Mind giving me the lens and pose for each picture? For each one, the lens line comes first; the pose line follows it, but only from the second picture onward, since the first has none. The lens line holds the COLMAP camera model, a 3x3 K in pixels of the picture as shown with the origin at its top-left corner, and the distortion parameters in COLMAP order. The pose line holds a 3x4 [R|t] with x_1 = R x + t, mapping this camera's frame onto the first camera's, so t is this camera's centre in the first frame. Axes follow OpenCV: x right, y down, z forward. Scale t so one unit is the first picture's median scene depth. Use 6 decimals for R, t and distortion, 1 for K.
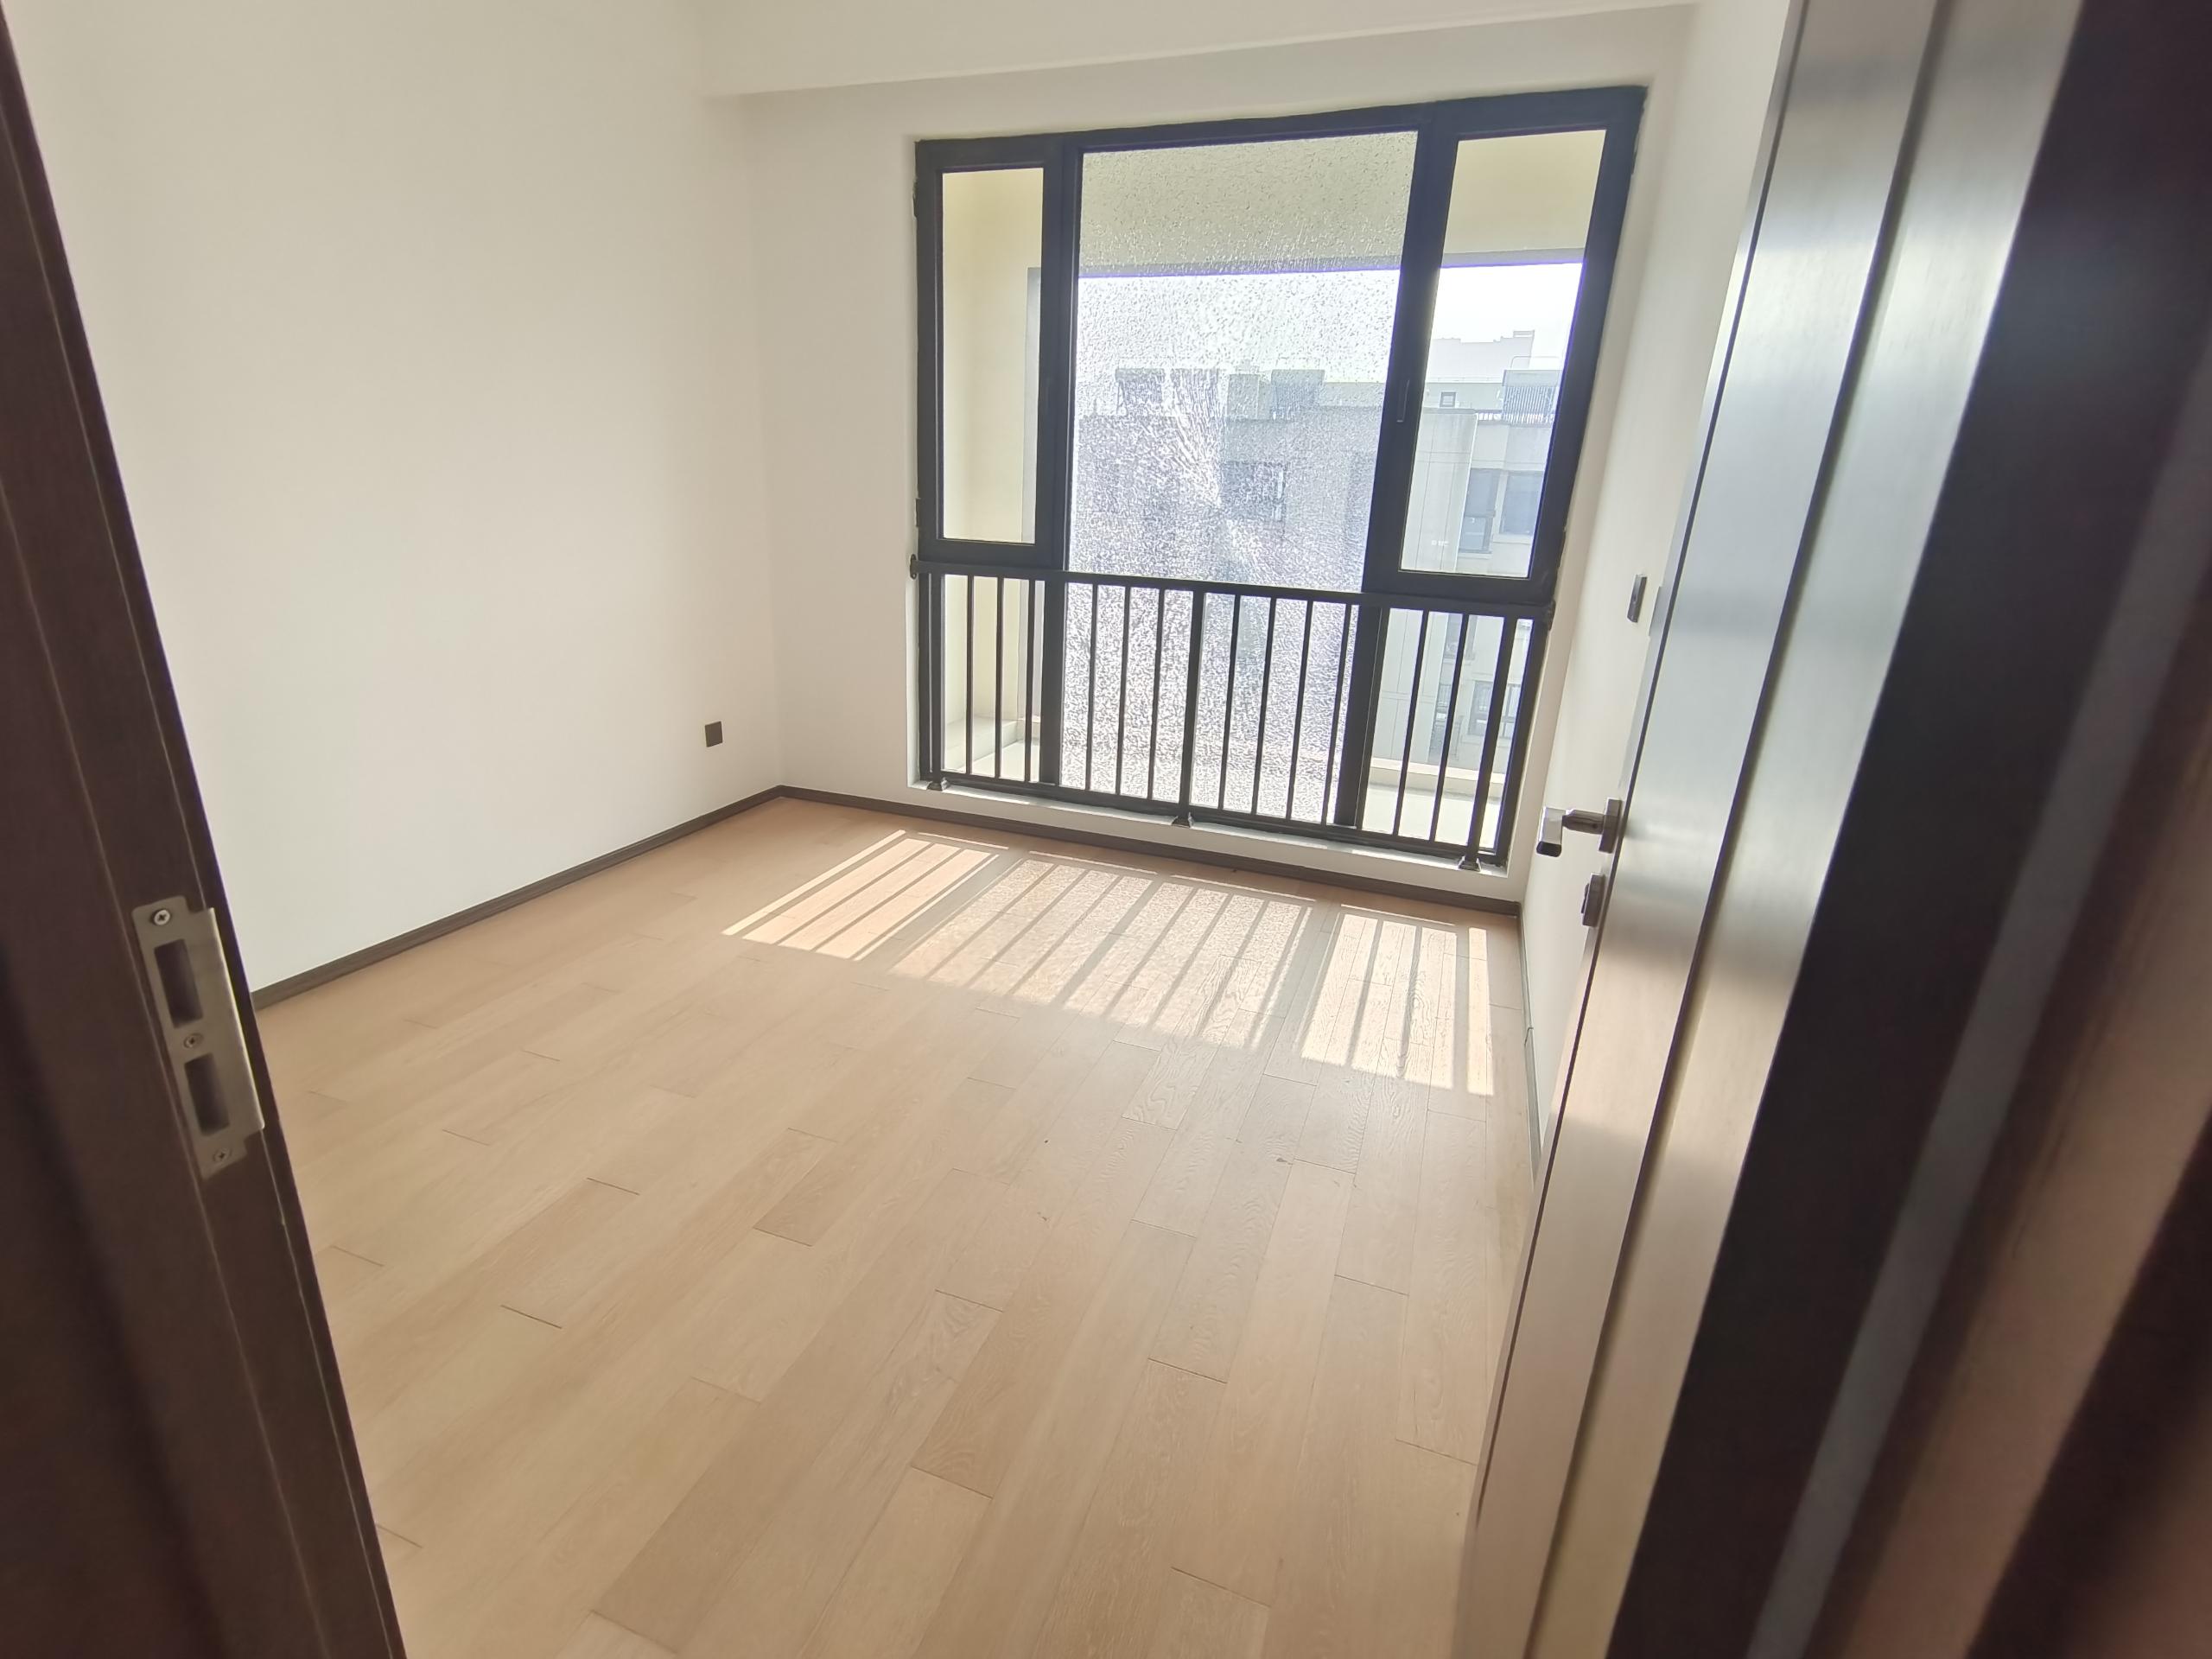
lens RADIAL K [[1010.0, 0, 1110.2], [0, 1010.0, 813.2], [0, 0, 1]] dist [-0.001593, 0.000055]
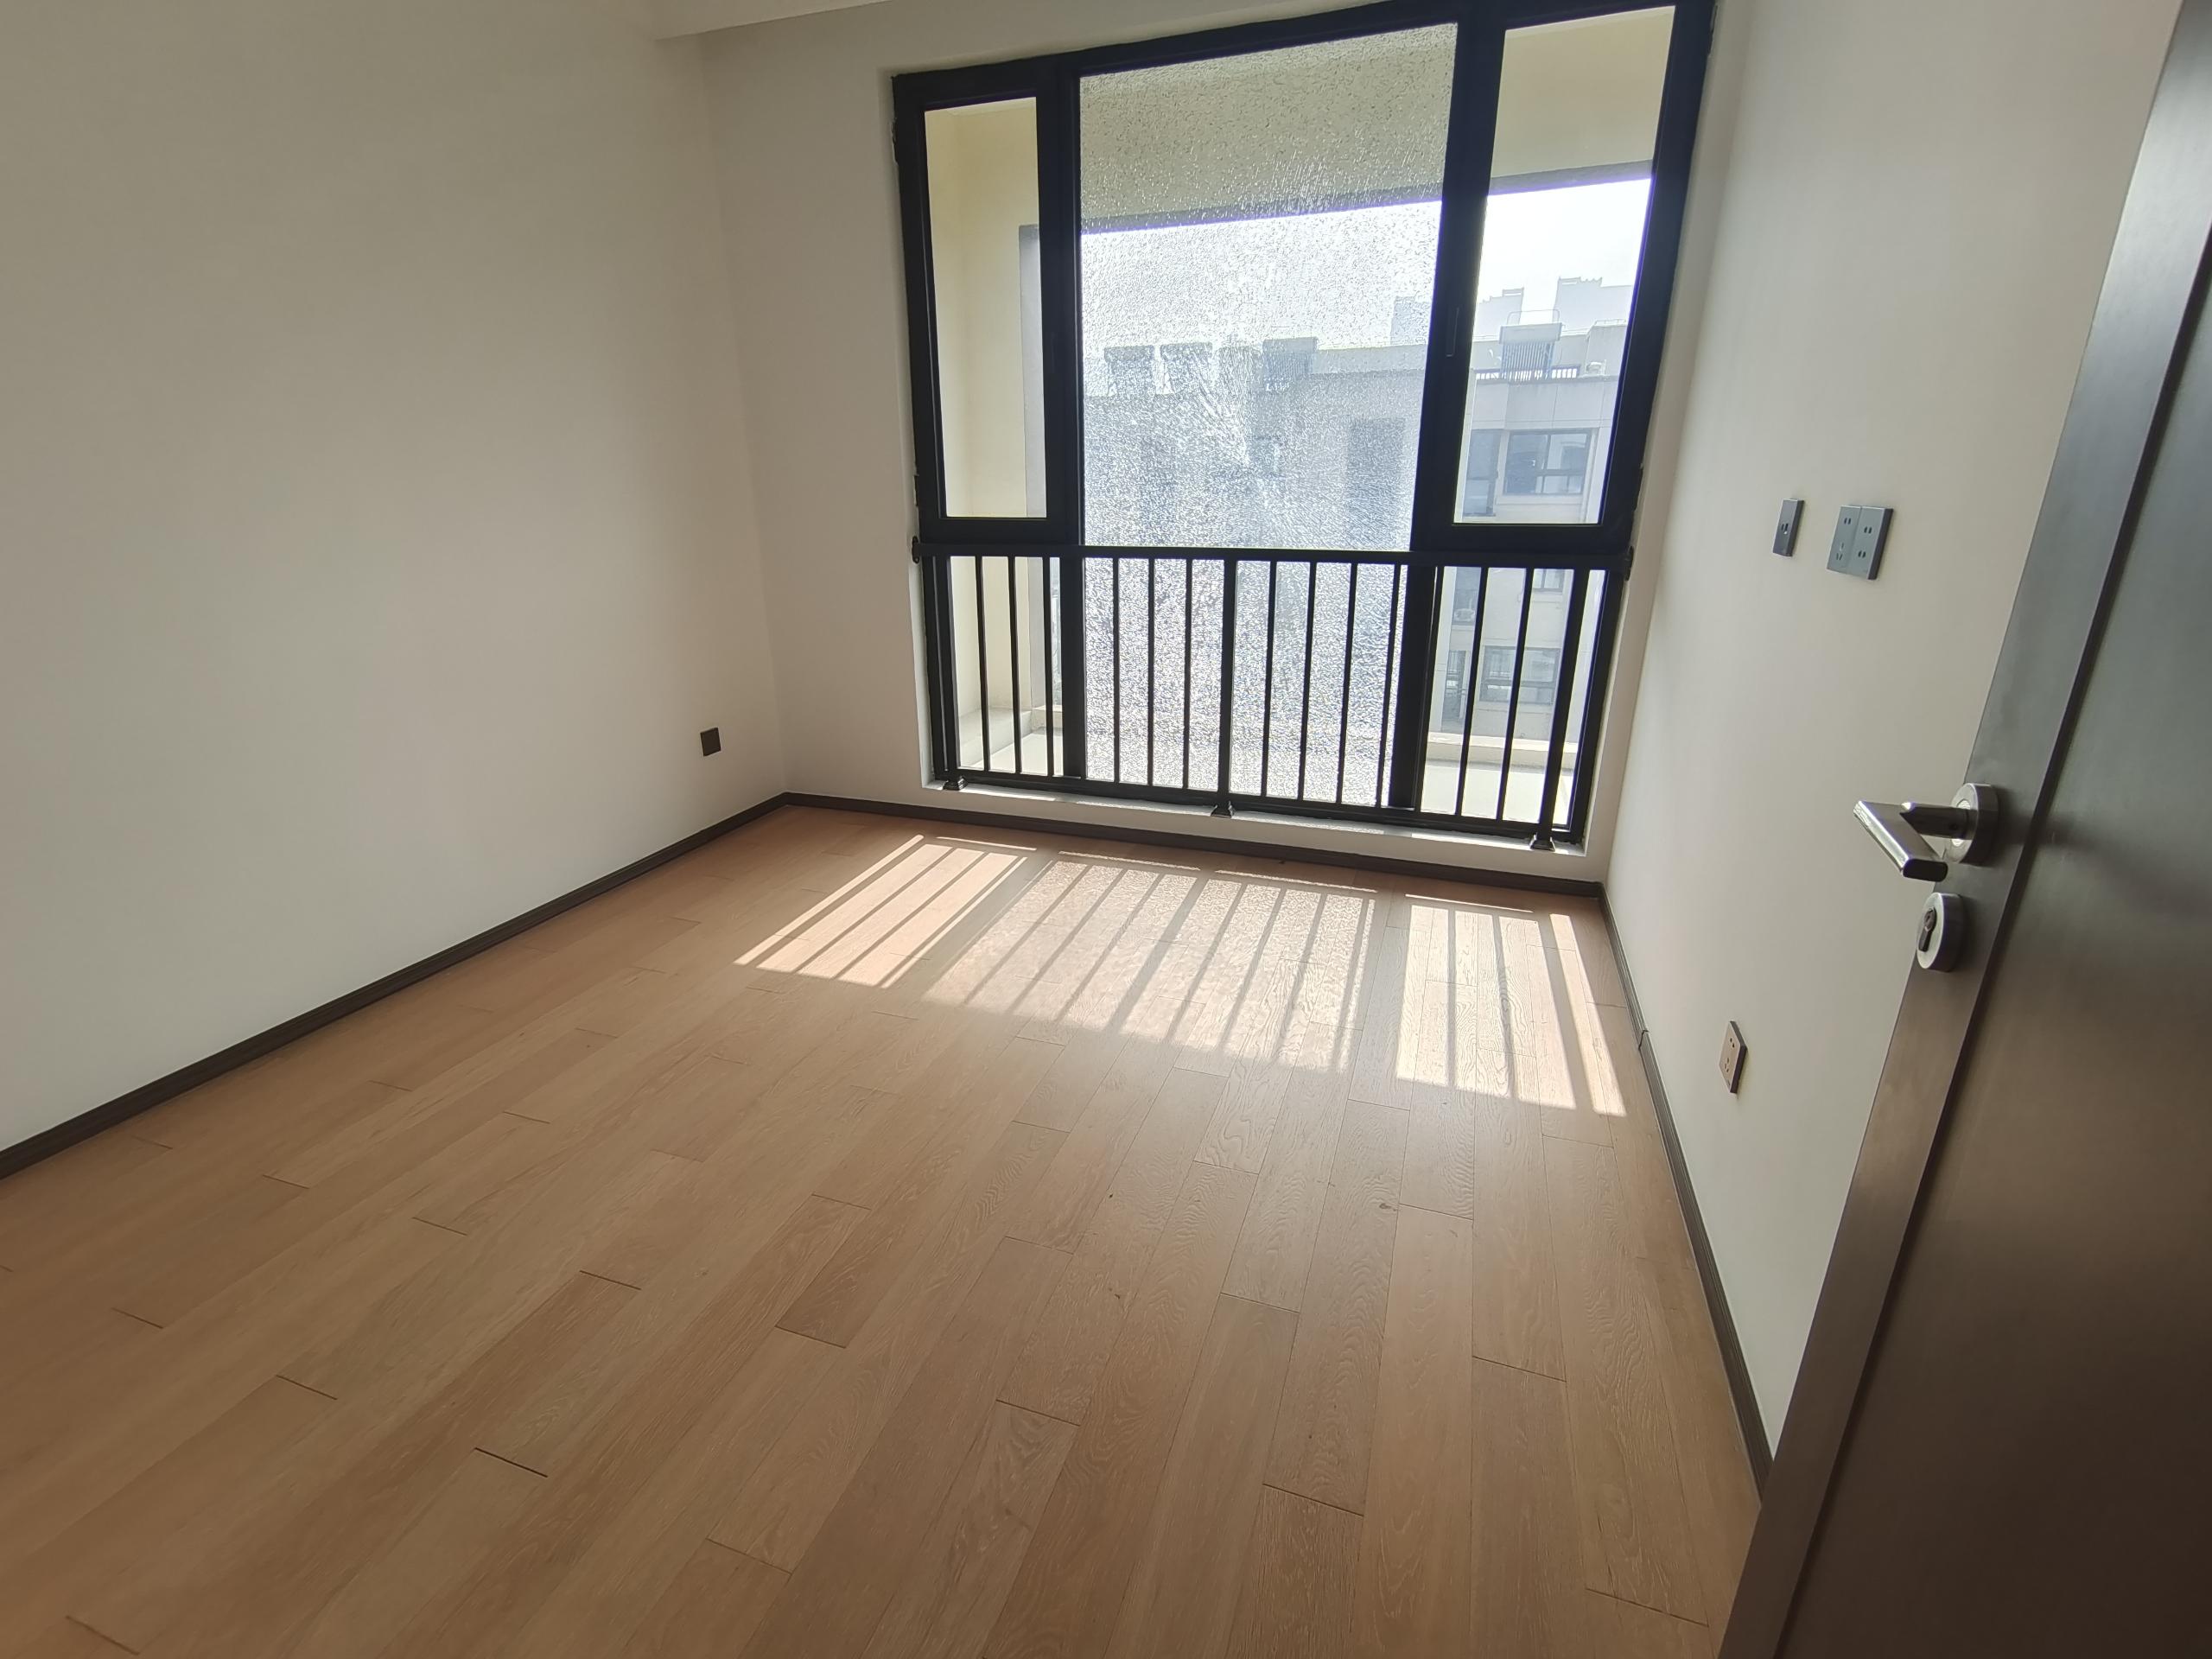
lens RADIAL K [[1076.0, 0, 1141.6], [0, 1076.0, 830.9], [0, 0, 1]] dist [0.003332, 0.000566]
pose [[0.998732, -0.050337, 0.000263, -0.006277], [0.050315, 0.998436, 0.024384, -0.002682], [-0.001490, -0.024340, 0.999703, 0.025277]]
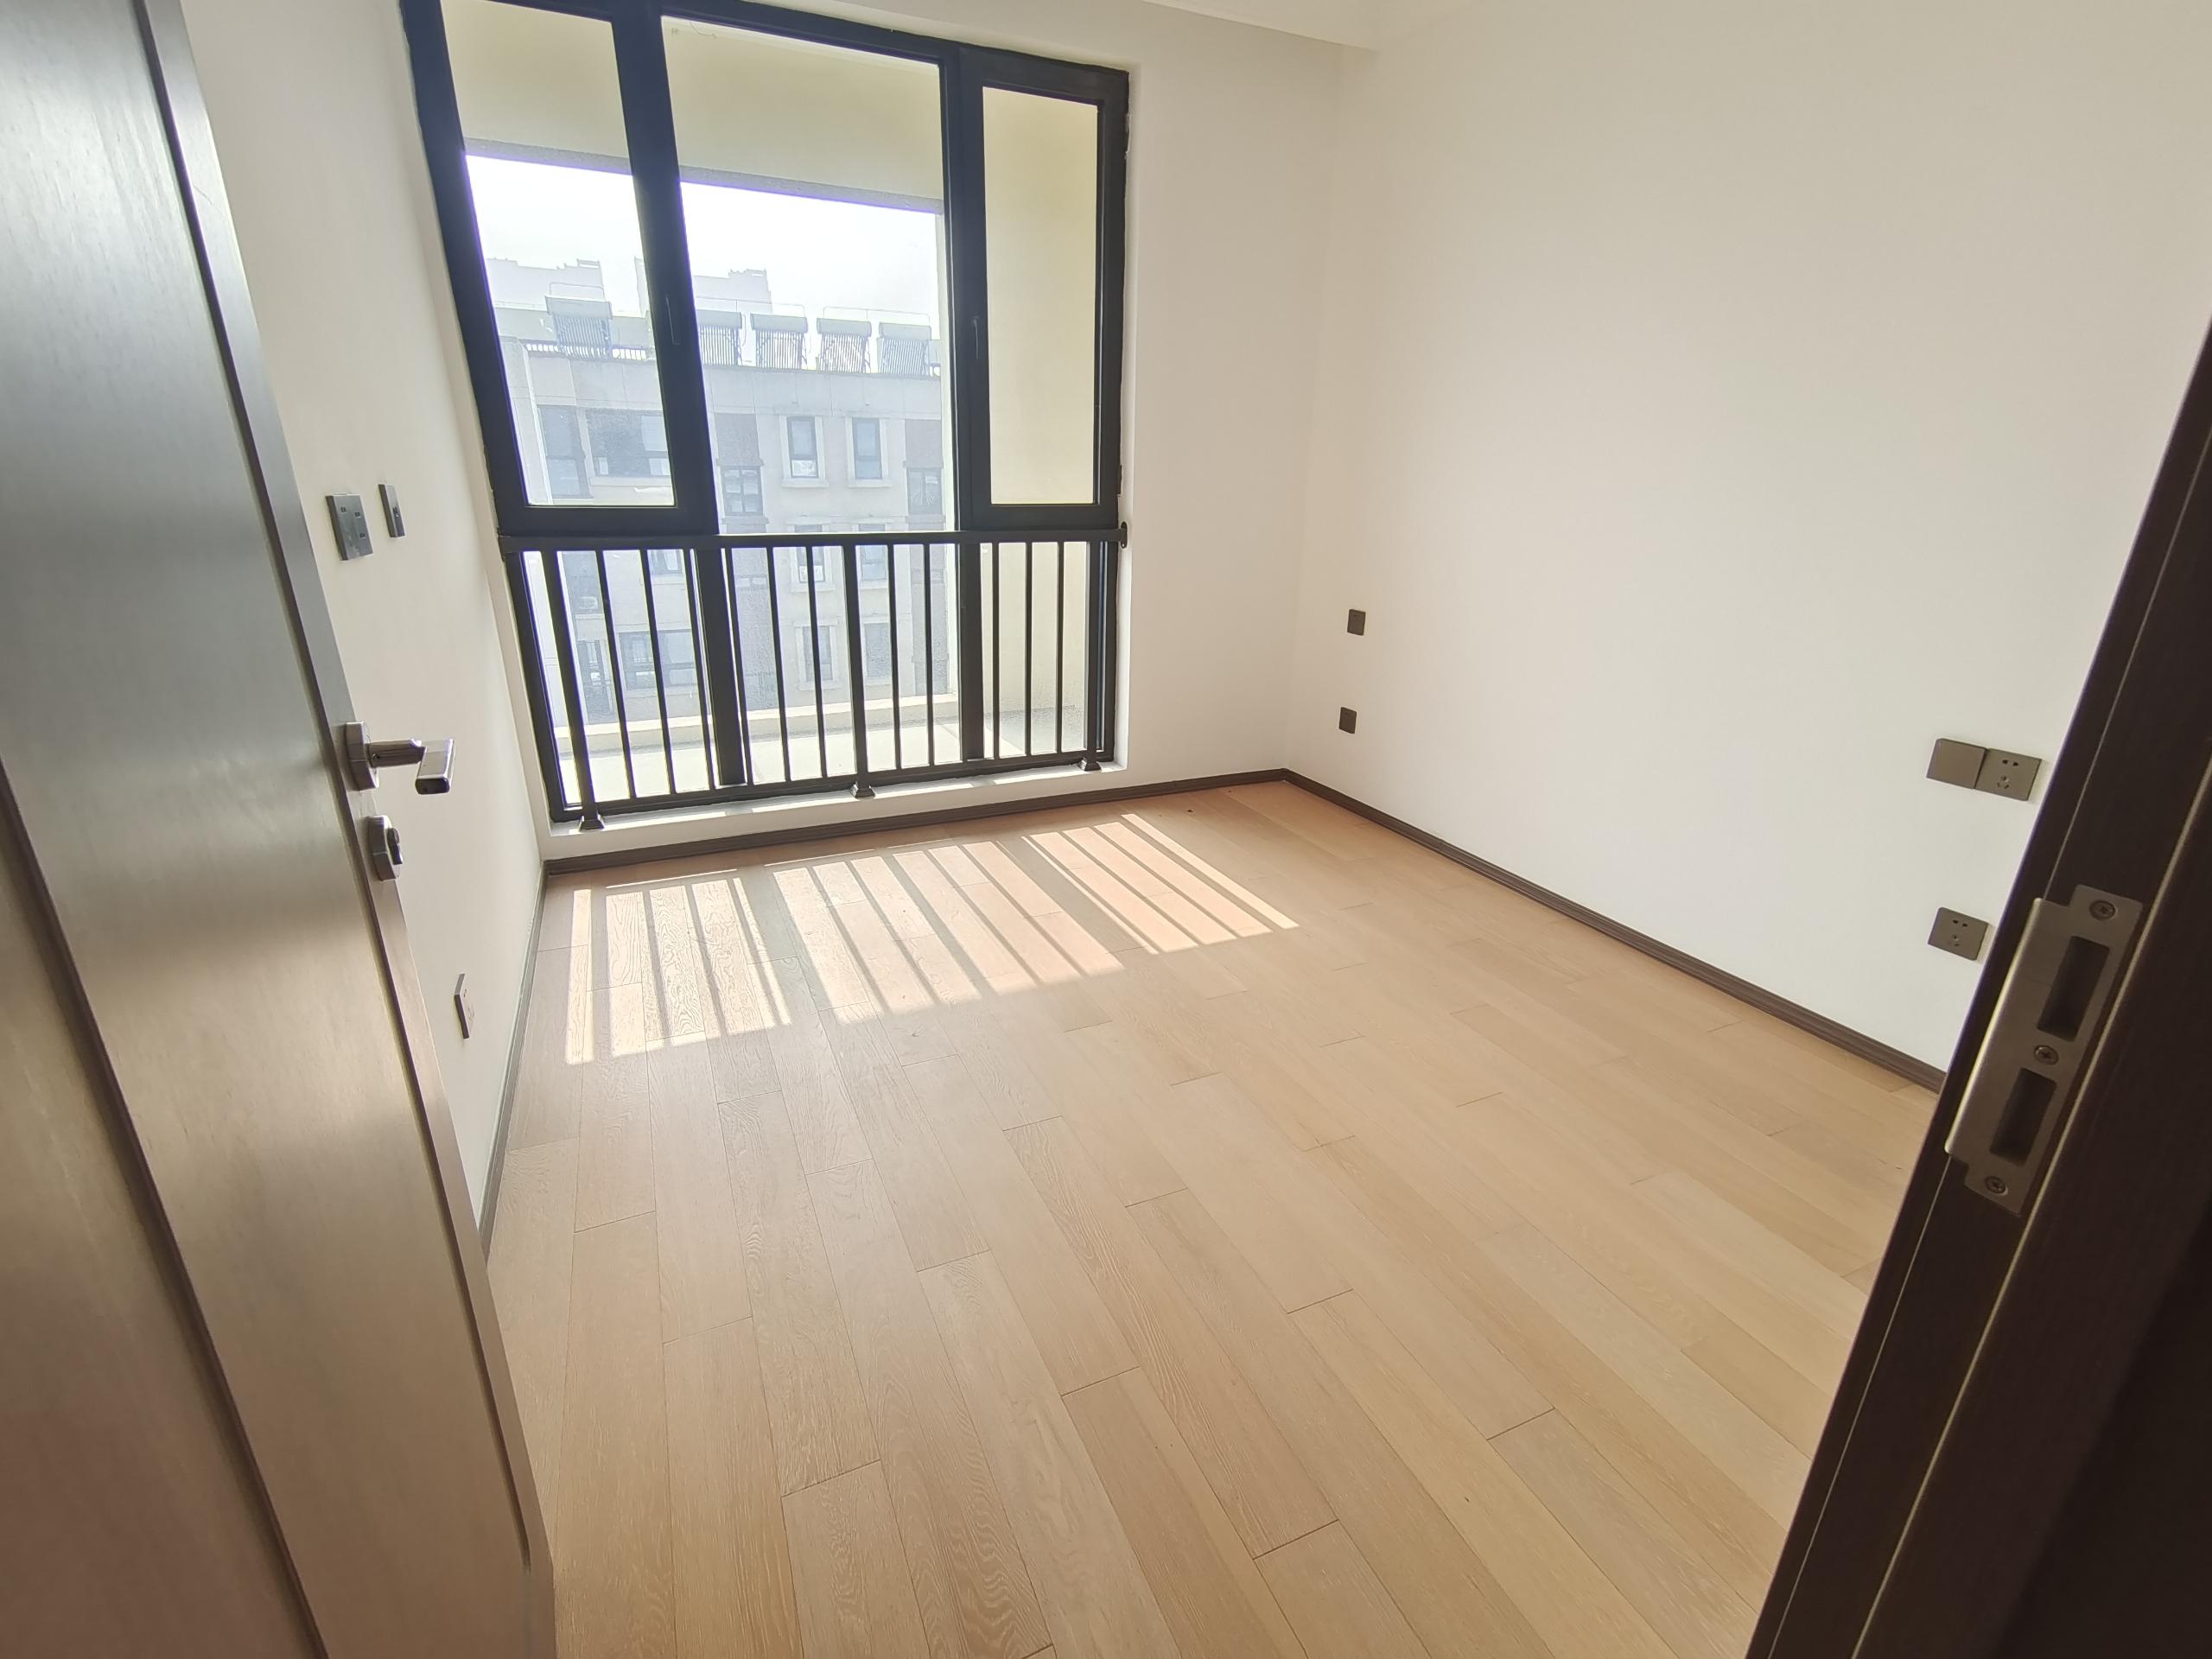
lens RADIAL K [[1010.0, 0, 1106.8], [0, 1010.0, 833.1], [0, 0, 1]] dist [-0.001593, 0.000055]
pose [[0.701742, -0.277681, 0.656088, -0.729949], [0.224225, 0.960198, 0.166564, -0.111362], [-0.676226, 0.030226, 0.736074, 0.264743]]
